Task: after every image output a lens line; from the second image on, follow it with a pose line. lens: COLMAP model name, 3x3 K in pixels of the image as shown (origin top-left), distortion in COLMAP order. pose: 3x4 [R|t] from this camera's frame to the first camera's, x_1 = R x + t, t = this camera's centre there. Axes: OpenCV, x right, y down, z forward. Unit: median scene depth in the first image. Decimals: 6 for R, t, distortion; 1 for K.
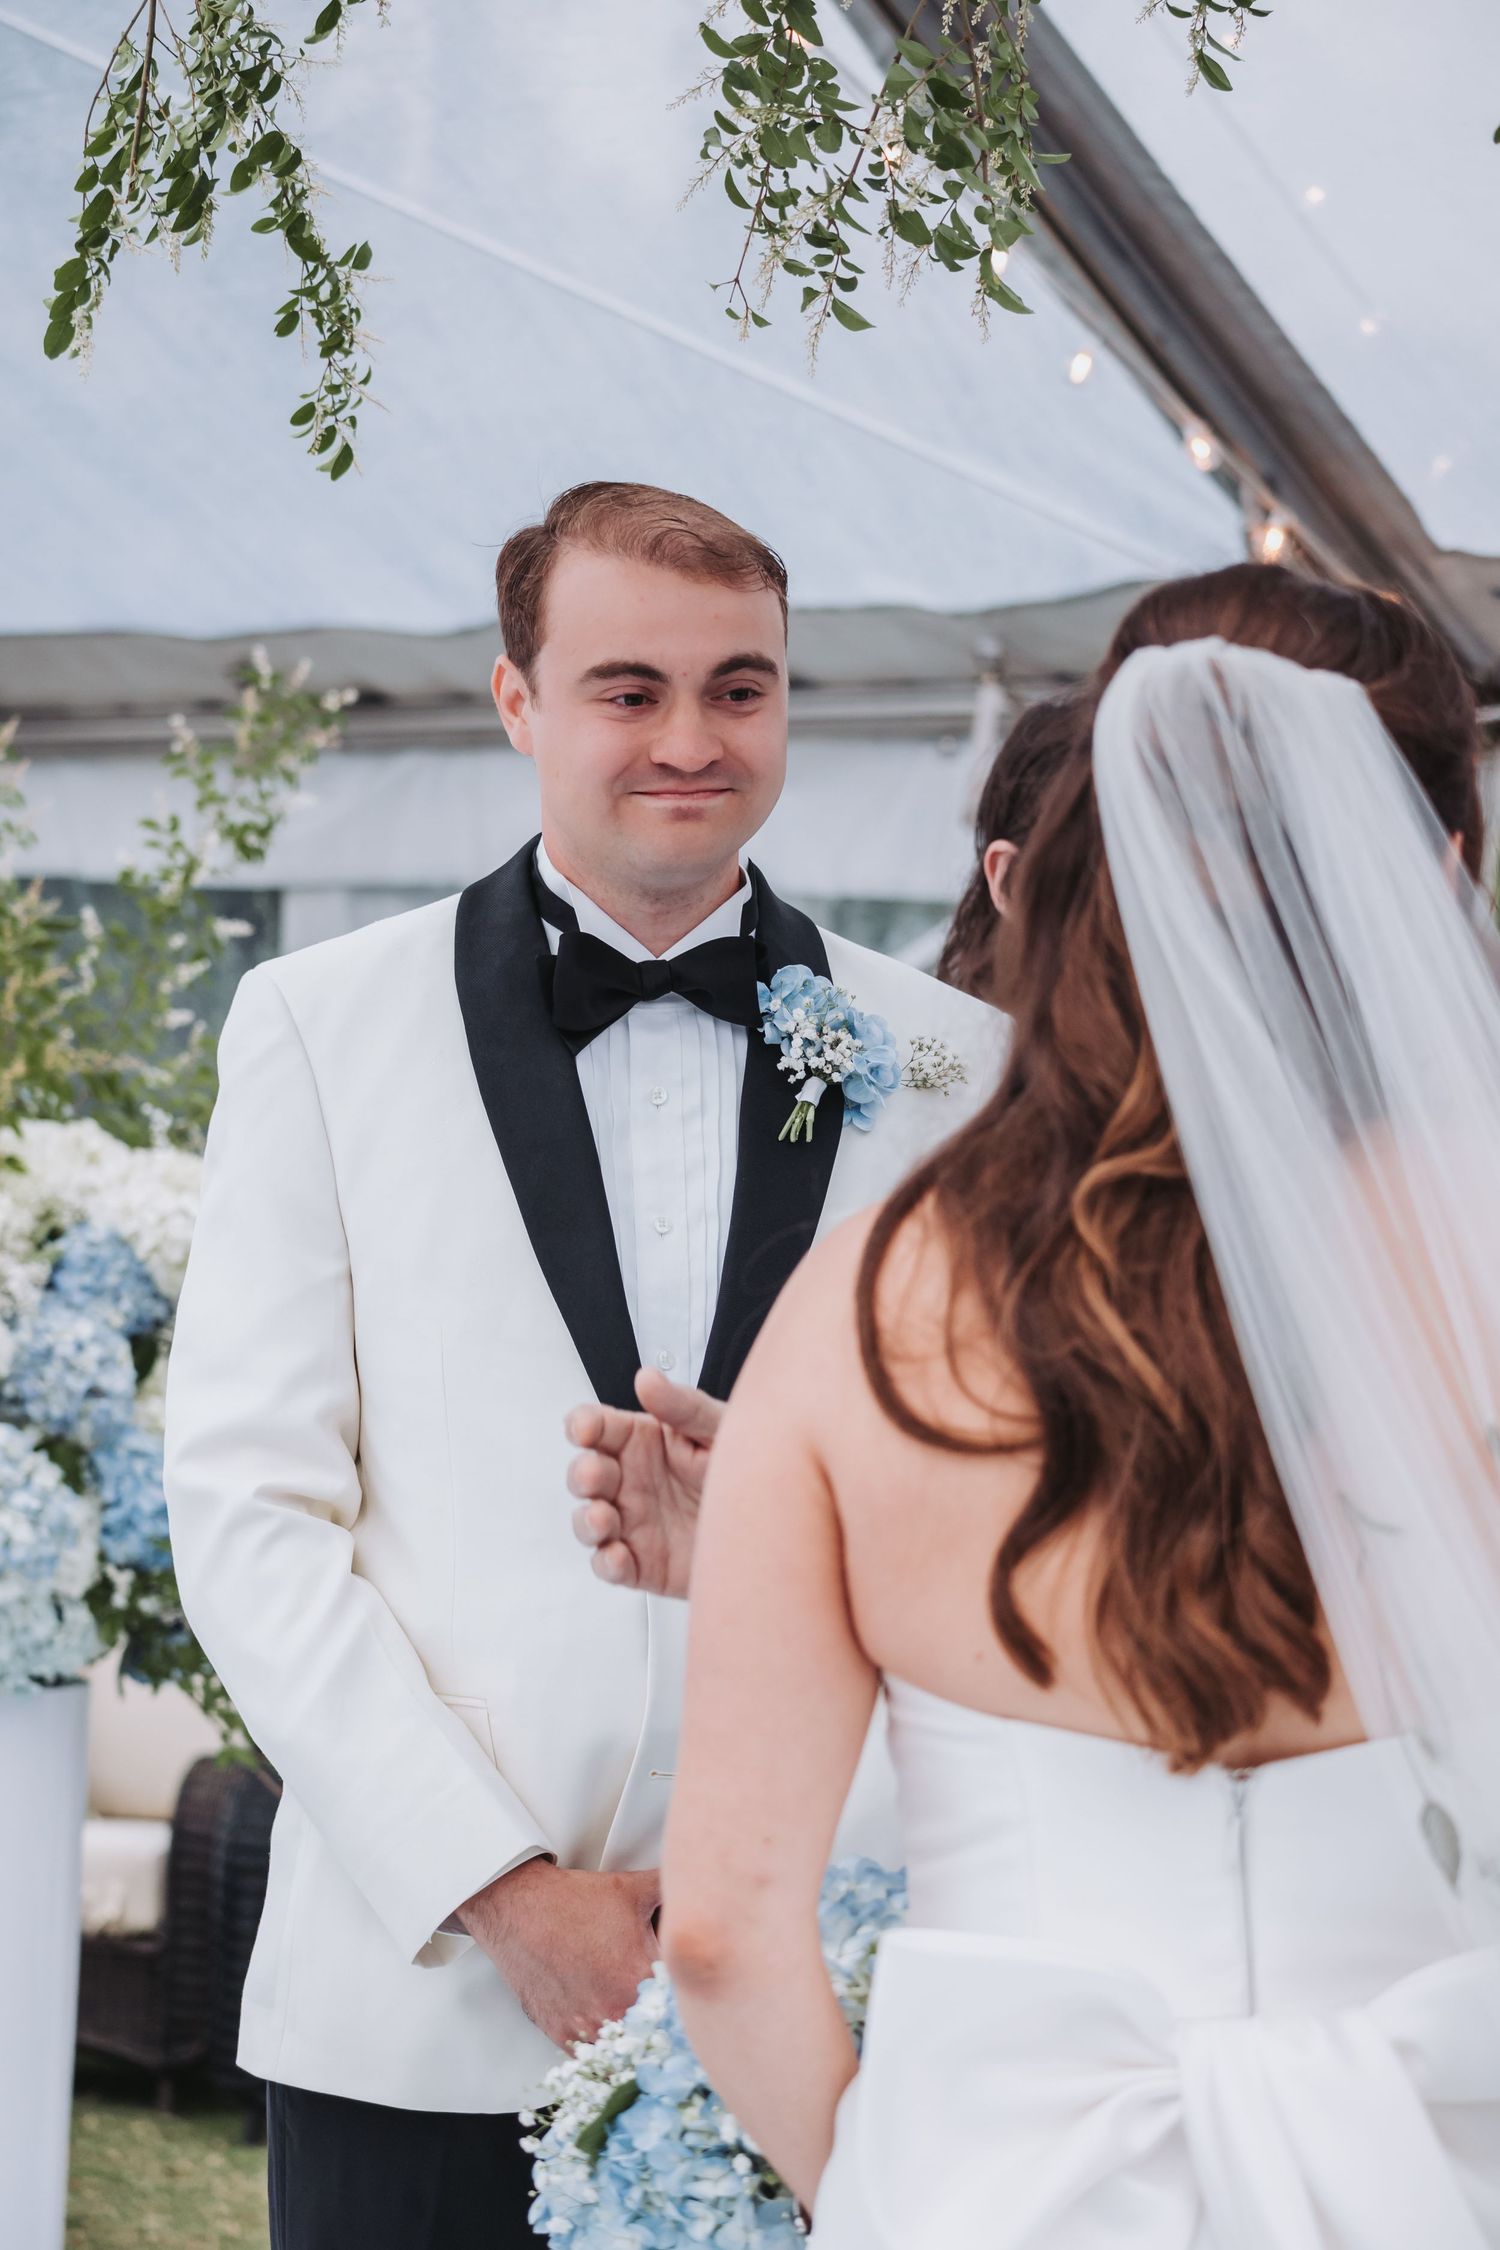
lens RADIAL K [[6552.8, 0, 750.0], [0, 6552.8, 1125.0], [0, 0, 1]] dist [-0.241246, -0.264243]
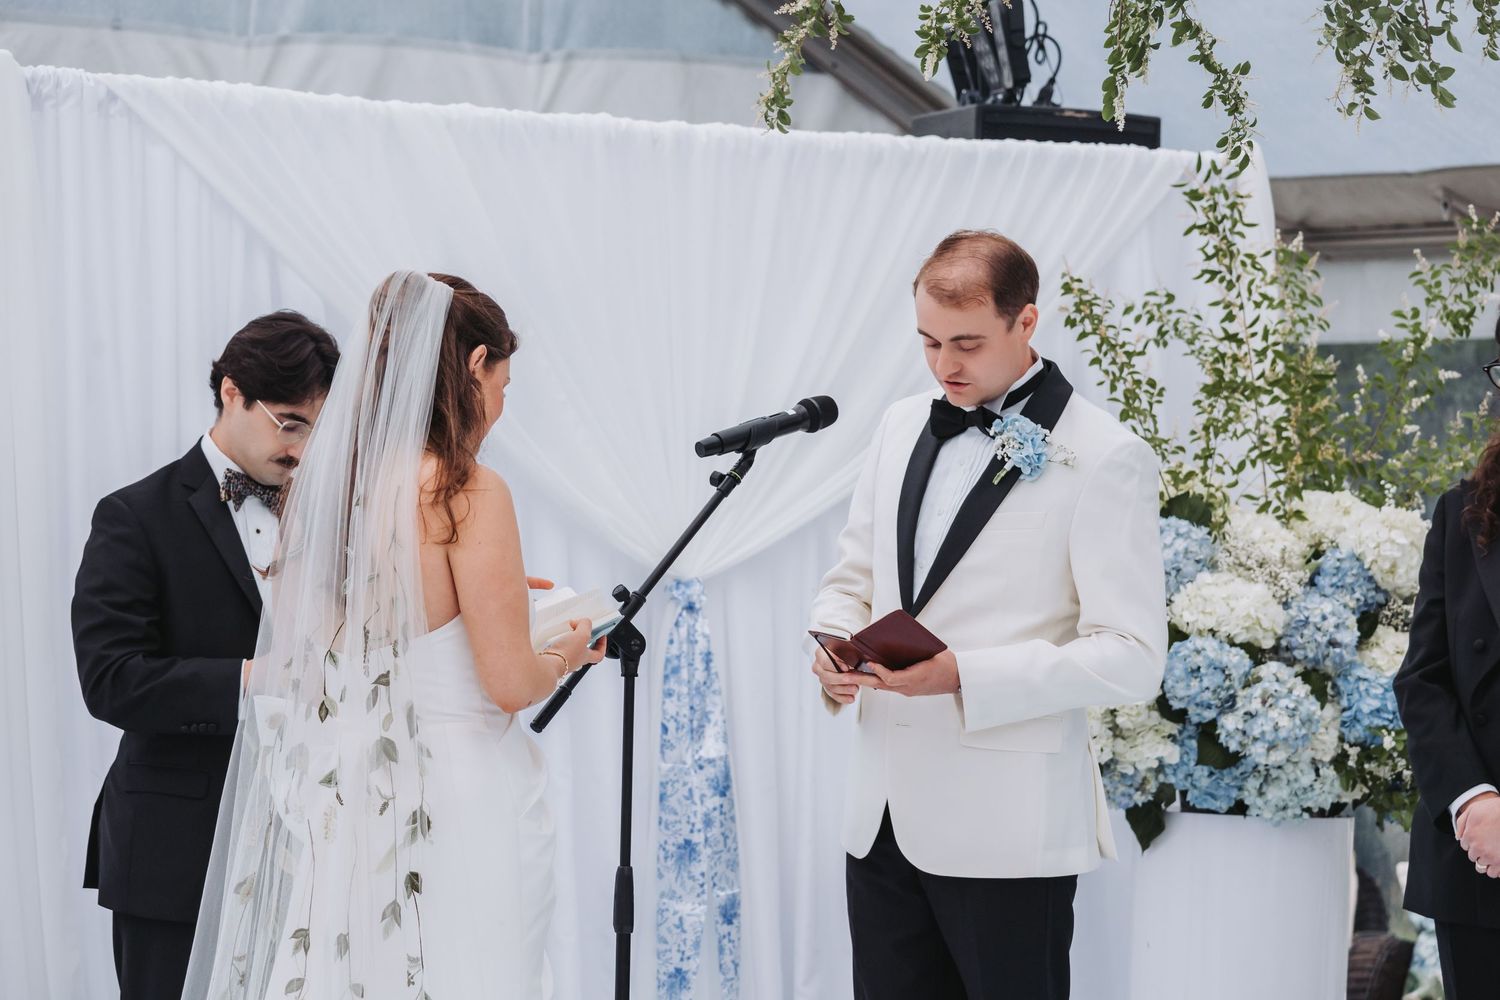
lens RADIAL K [[6732.7, 0, 750.0], [0, 6732.7, 500.0], [0, 0, 1]] dist [1.087887, 0.758813]
pose [[0.952969, -0.020583, -0.302369, 0.299786], [0.017373, 0.999761, -0.013301, 0.023897], [0.302571, 0.007422, 0.953098, -0.775223]]
